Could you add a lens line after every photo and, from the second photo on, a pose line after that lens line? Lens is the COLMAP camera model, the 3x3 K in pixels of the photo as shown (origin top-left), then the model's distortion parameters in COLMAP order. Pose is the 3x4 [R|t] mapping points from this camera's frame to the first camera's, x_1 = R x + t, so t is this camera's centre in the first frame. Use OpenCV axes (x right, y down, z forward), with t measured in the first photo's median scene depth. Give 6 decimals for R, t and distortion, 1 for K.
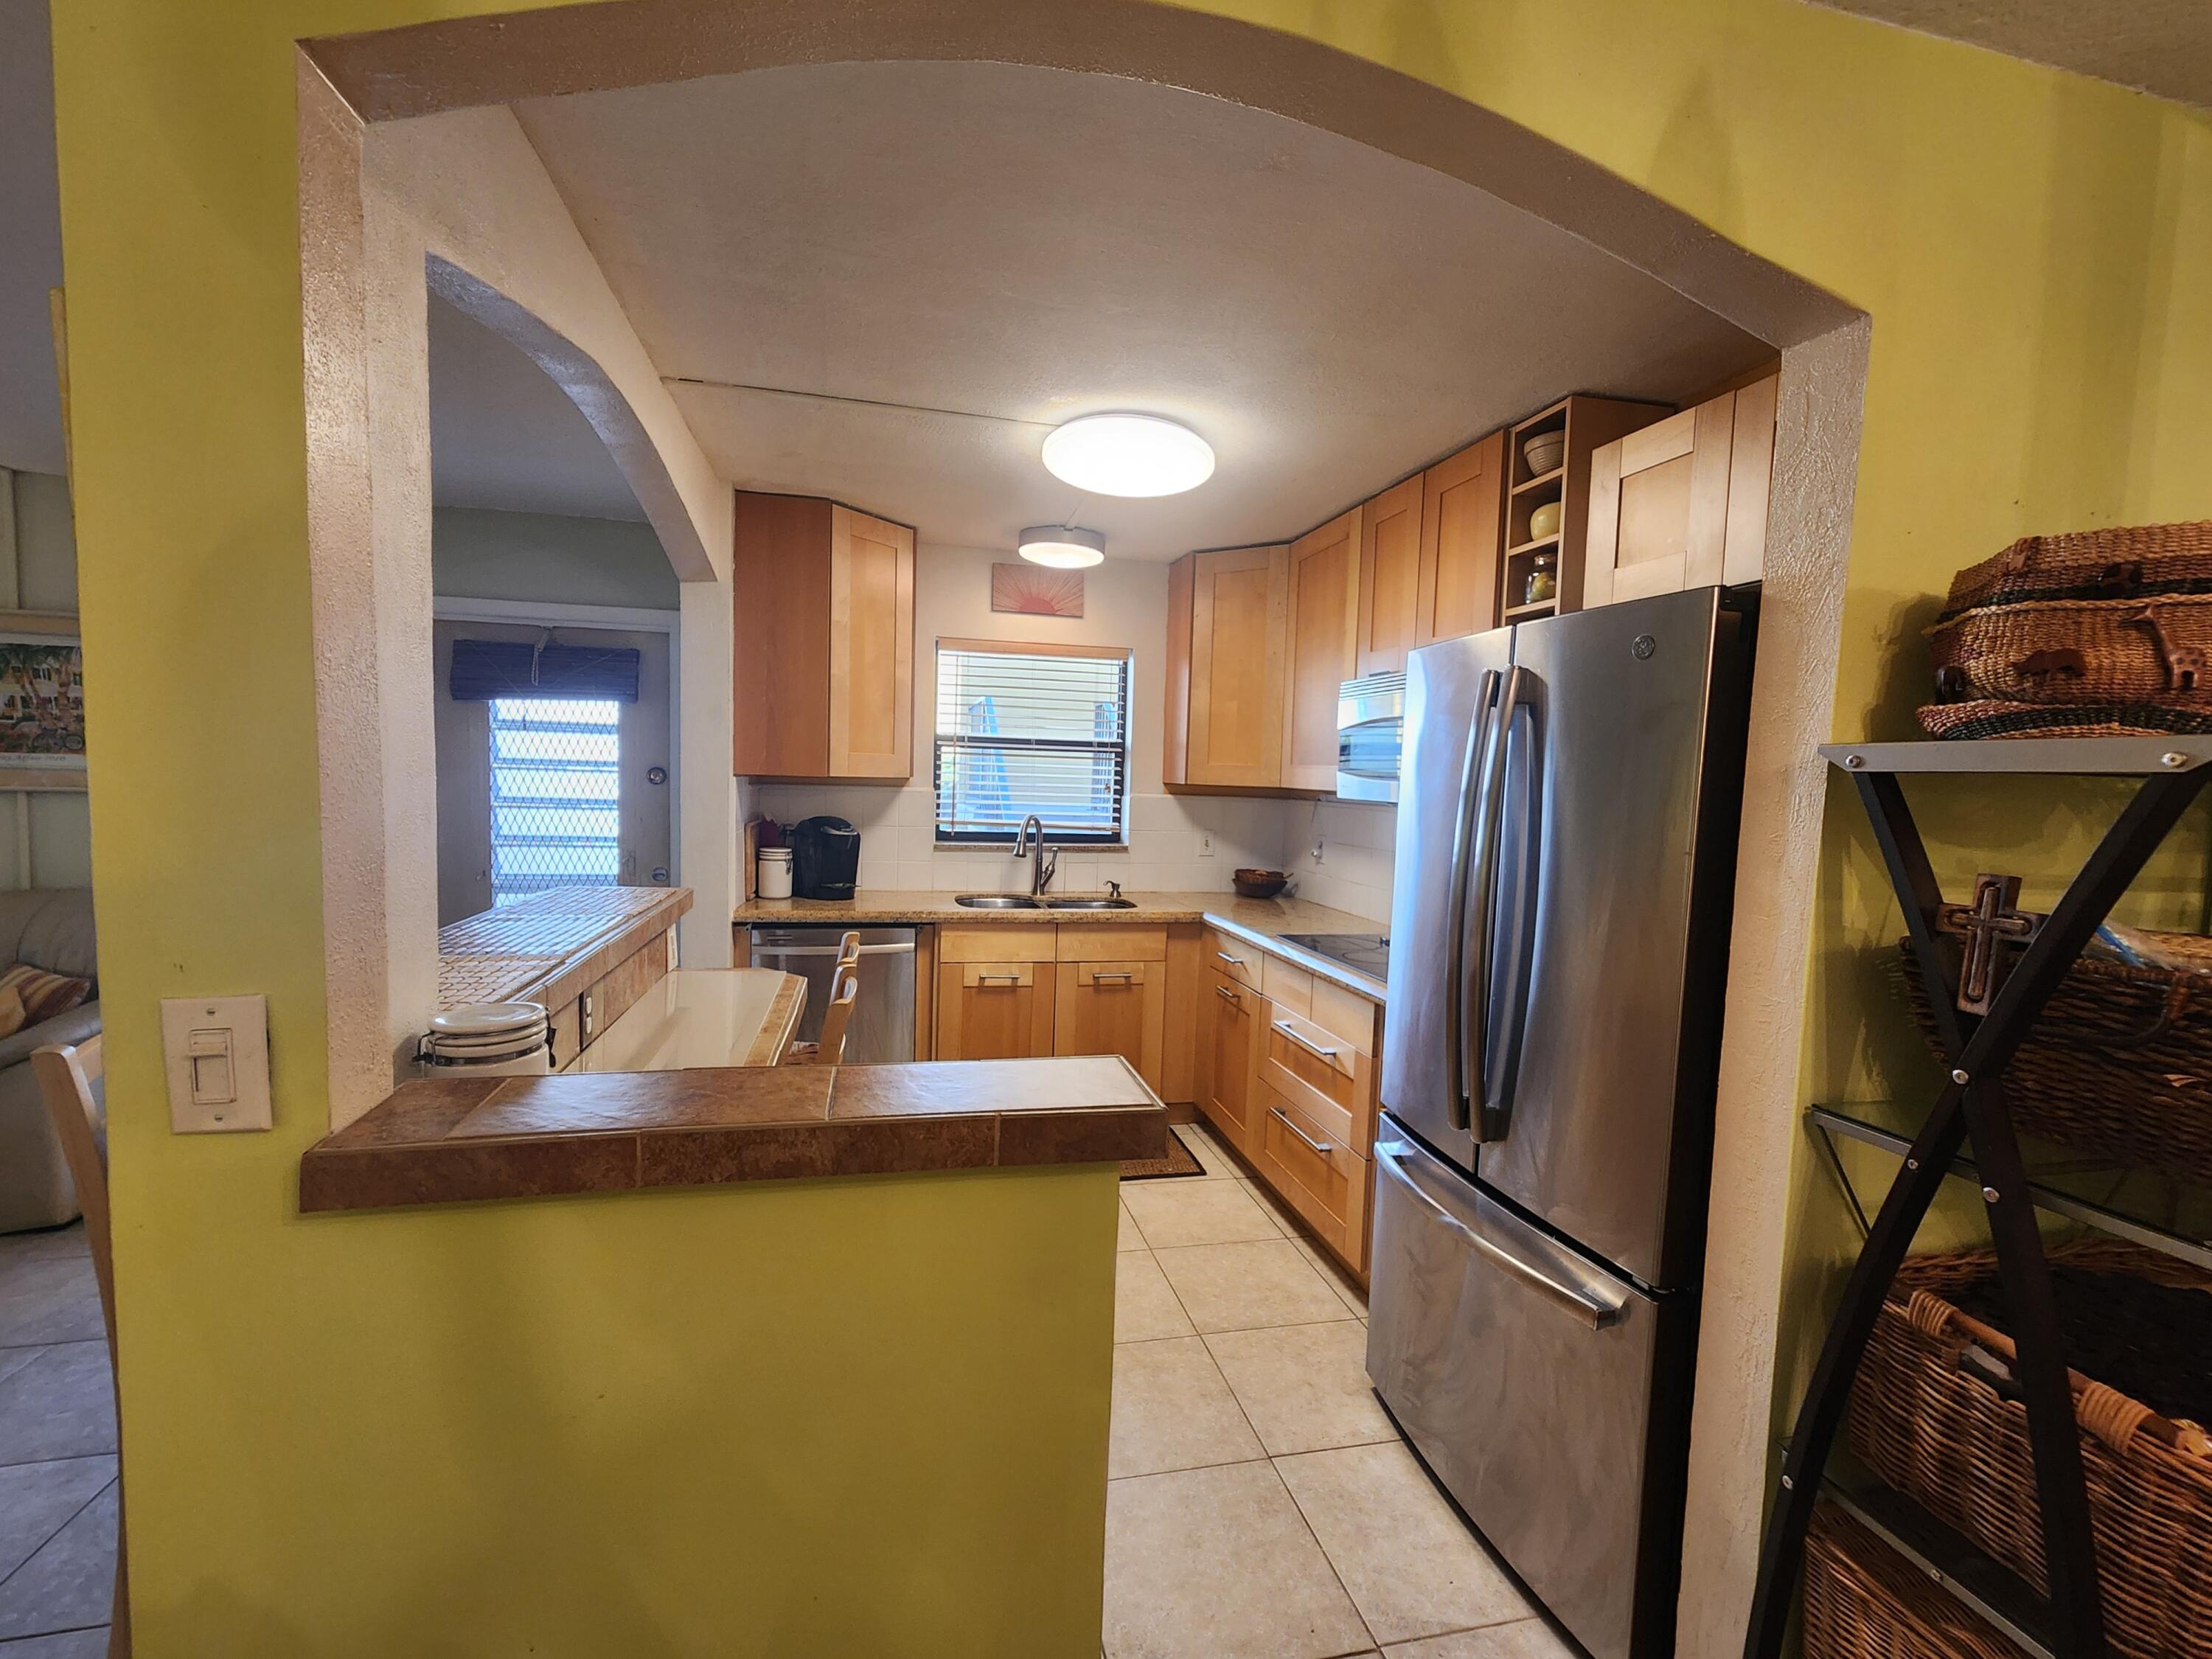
lens RADIAL K [[967.5, 0, 1109.4], [0, 967.5, 860.8], [0, 0, 1]] dist [0.001686, -0.000055]
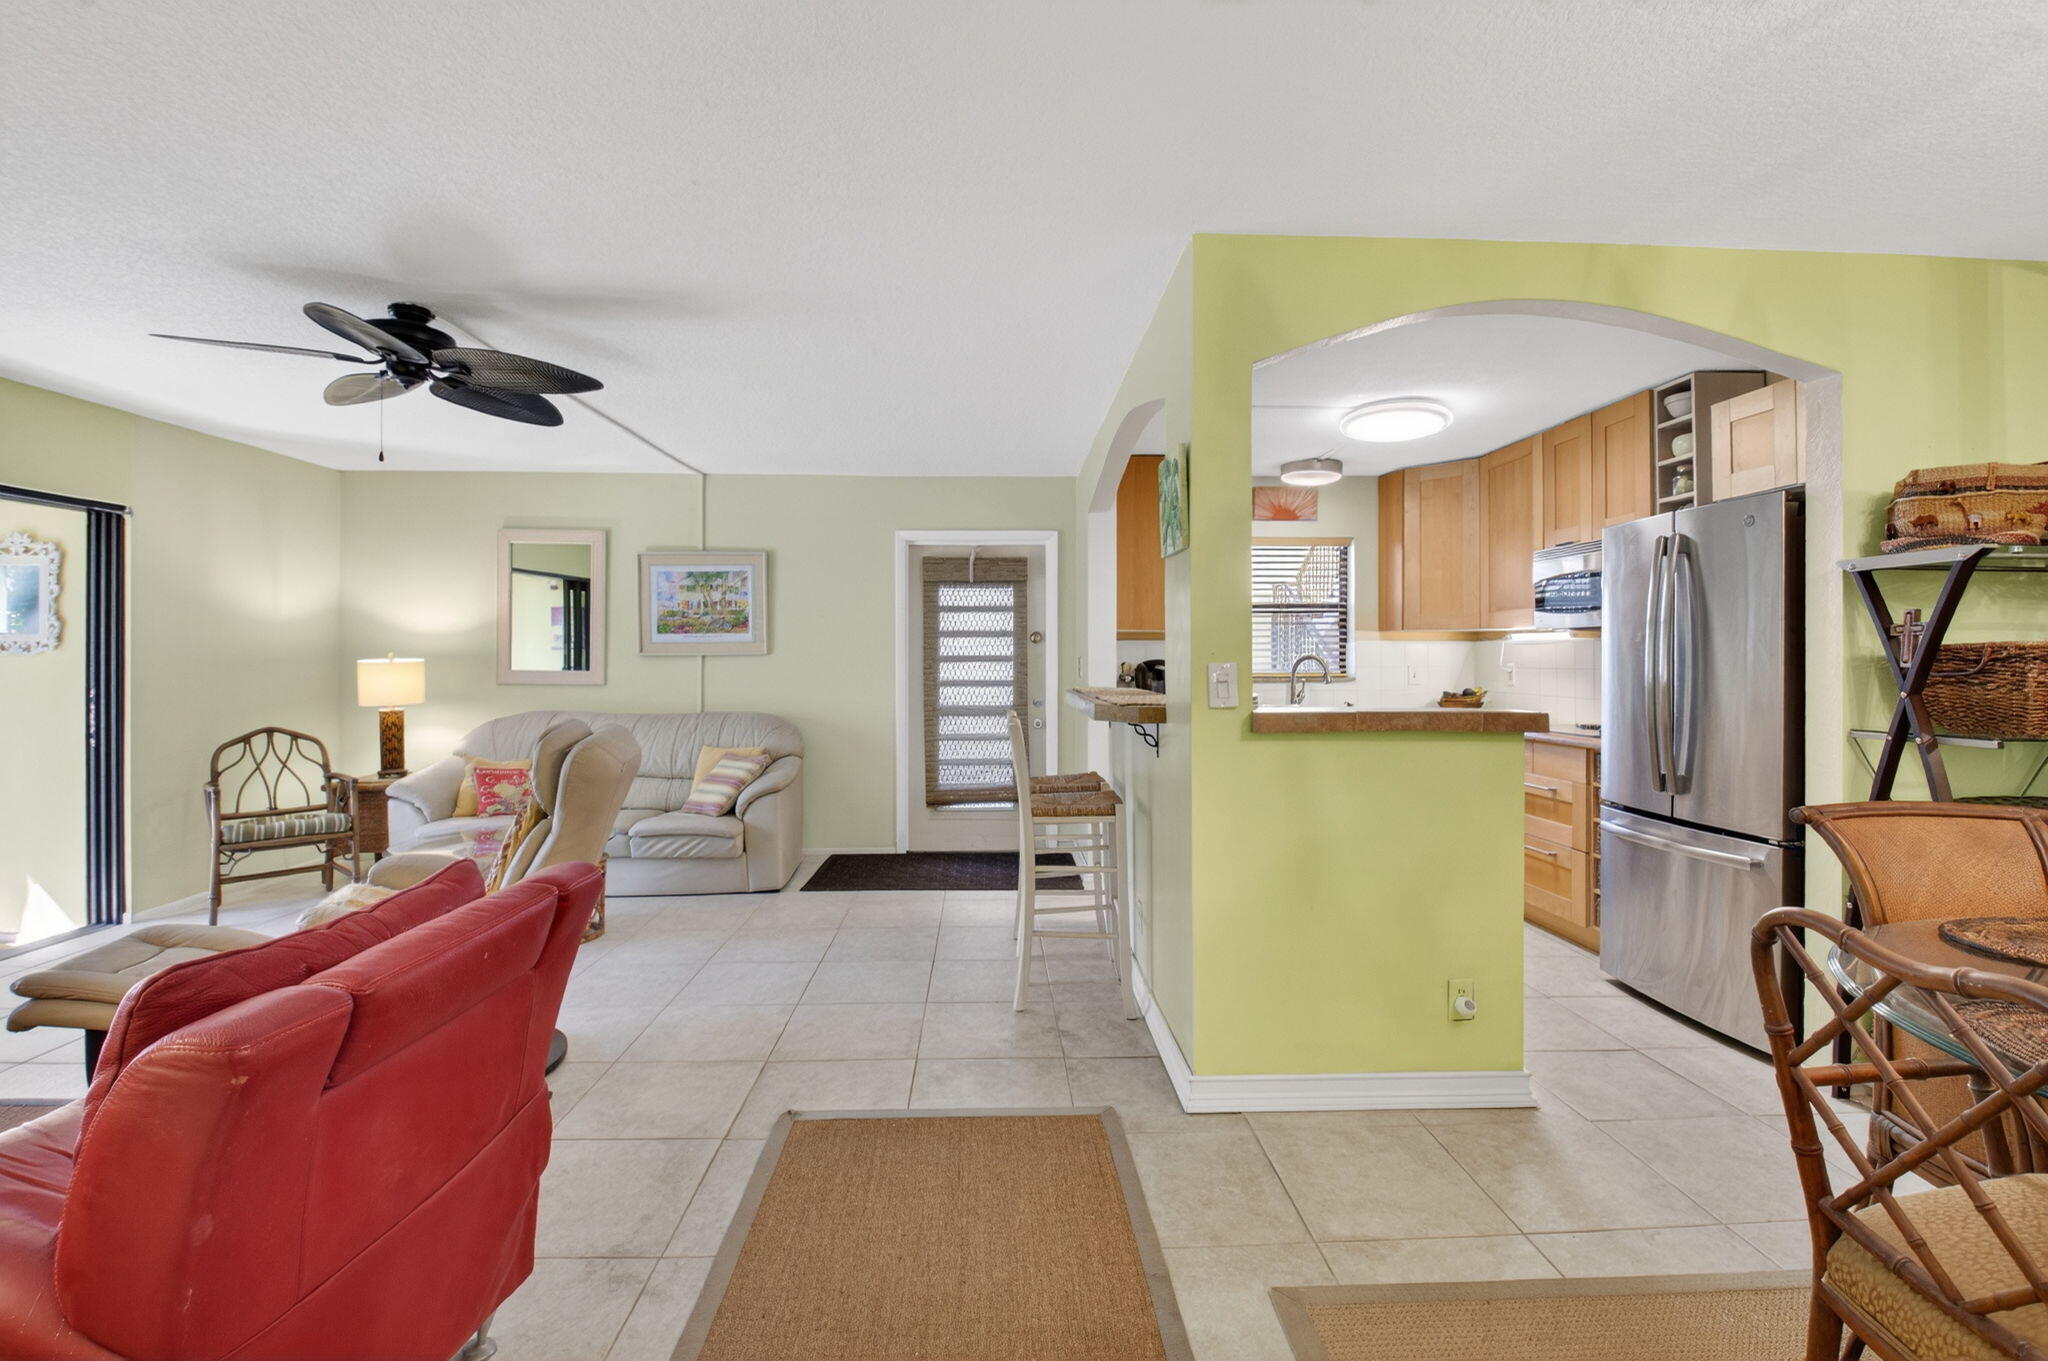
lens RADIAL K [[914.9, 0, 1027.7], [0, 914.9, 659.0], [0, 0, 1]] dist [0.024362, -0.033800]
pose [[0.980376, -0.030785, -0.194720, -0.397613], [0.012432, 0.995420, -0.094782, 0.162268], [0.196746, 0.090501, 0.976269, -0.806835]]
